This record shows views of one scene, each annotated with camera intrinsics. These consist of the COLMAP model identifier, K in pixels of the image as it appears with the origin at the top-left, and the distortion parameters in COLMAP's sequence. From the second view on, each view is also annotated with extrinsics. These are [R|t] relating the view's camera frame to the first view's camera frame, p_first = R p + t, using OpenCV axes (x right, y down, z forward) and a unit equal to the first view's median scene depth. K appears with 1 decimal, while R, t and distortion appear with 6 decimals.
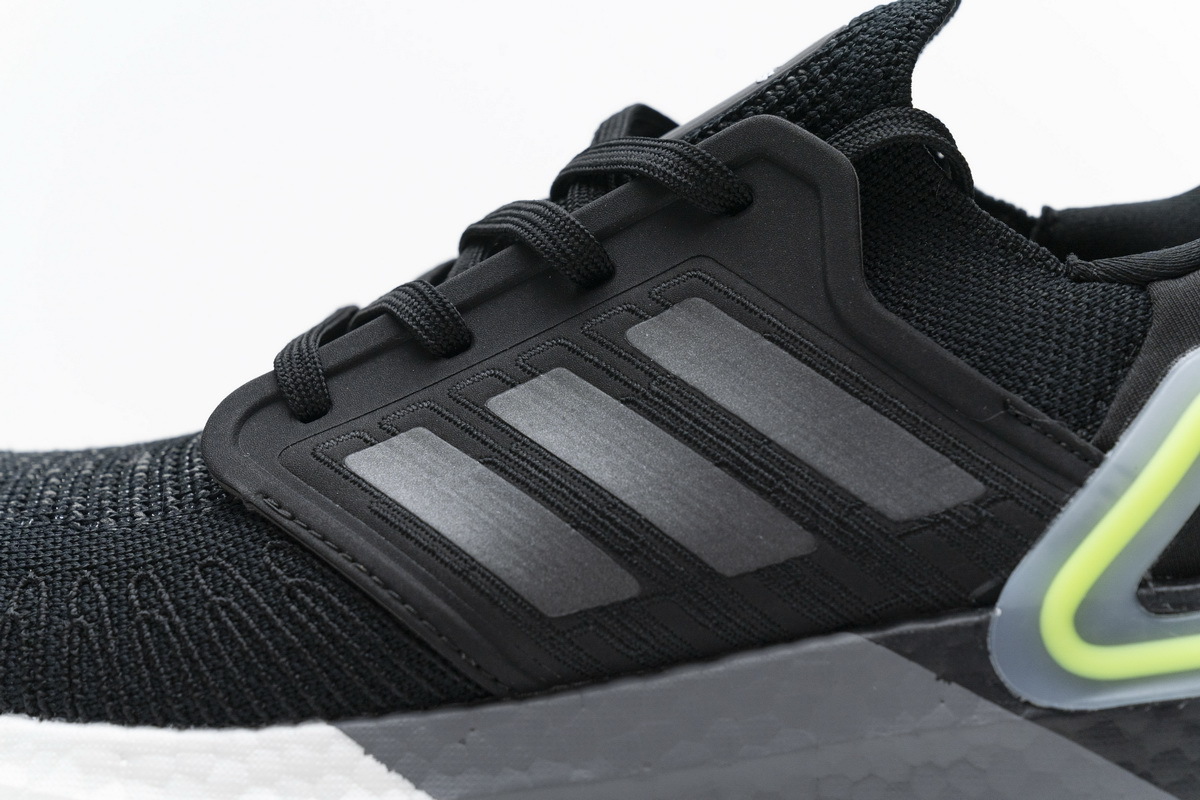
lens RADIAL K [[2017.4, 0, 600.0], [0, 2017.4, 400.0], [0, 0, 1]] dist [-0.007738, 0.058984]
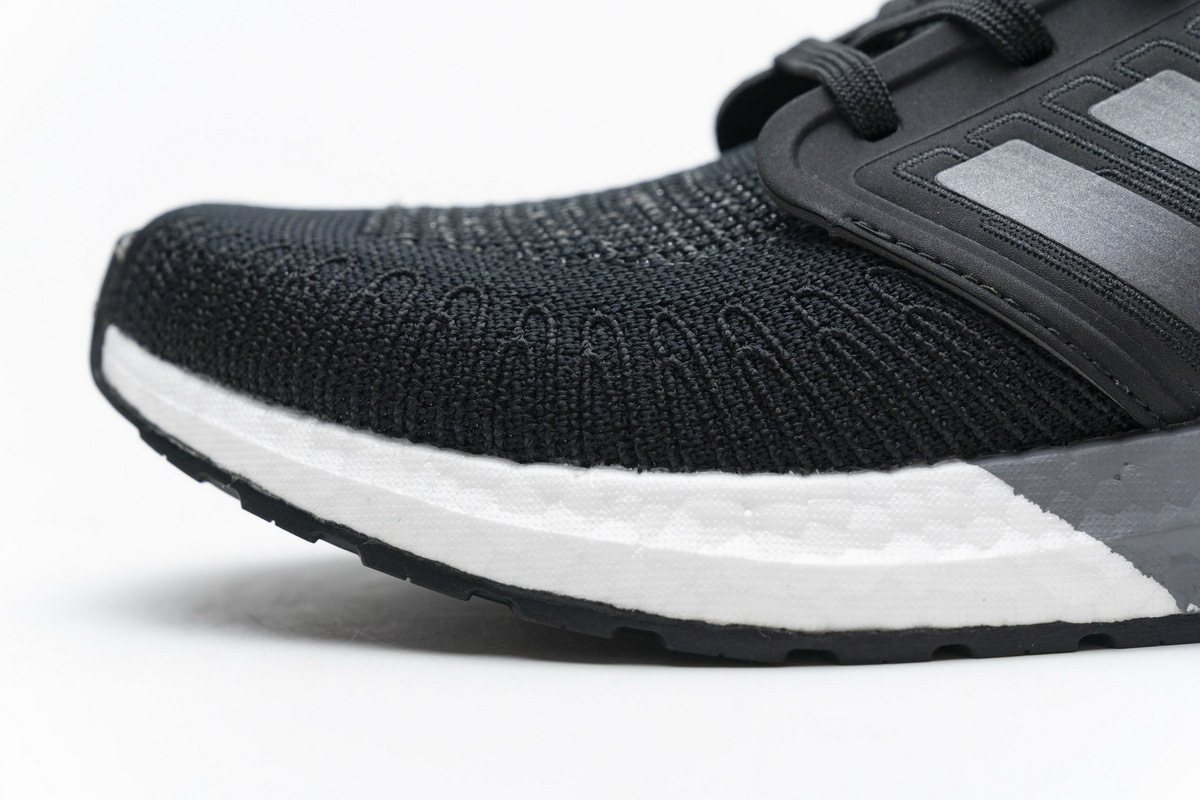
lens RADIAL K [[2017.4, 0, 600.0], [0, 2017.4, 400.0], [0, 0, 1]] dist [-0.007738, 0.058984]
pose [[0.995803, -0.028994, 0.086803, -0.369998], [0.024341, 0.998233, 0.054199, 0.079089], [-0.088221, -0.051859, 0.994750, 0.122284]]
